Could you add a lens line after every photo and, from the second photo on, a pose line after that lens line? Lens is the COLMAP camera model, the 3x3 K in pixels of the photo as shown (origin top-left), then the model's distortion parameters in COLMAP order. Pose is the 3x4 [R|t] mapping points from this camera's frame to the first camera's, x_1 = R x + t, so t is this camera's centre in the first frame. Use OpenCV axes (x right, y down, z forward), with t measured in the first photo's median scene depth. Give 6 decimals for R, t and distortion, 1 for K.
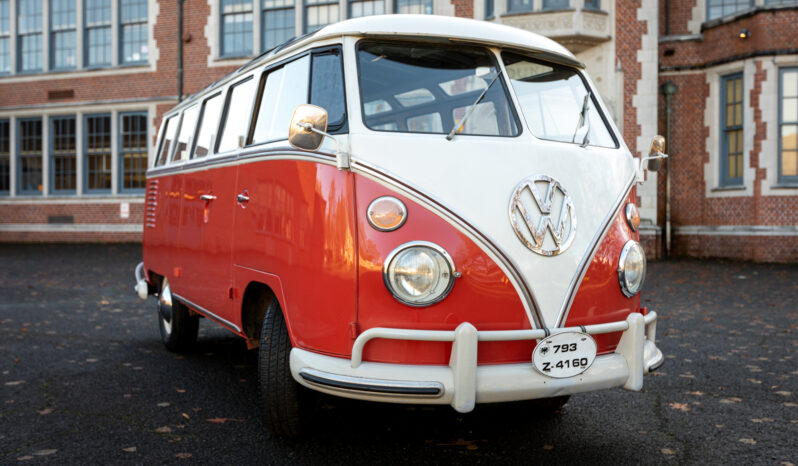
lens RADIAL K [[804.9, 0, 395.1], [0, 804.9, 229.5], [0, 0, 1]] dist [0.017536, 0.000000]
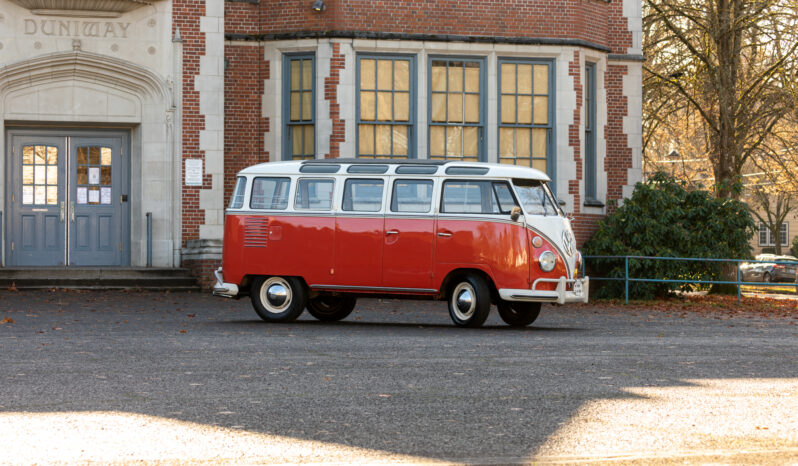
lens RADIAL K [[3032.8, 0, 398.6], [0, 3032.8, 226.8], [0, 0, 1]] dist [0.831957, 0.000000]
pose [[0.781629, 0.005329, 0.623720, -1.361343], [0.003080, 0.999918, -0.012403, 0.011286], [-0.623736, 0.011616, 0.781549, -1.374139]]
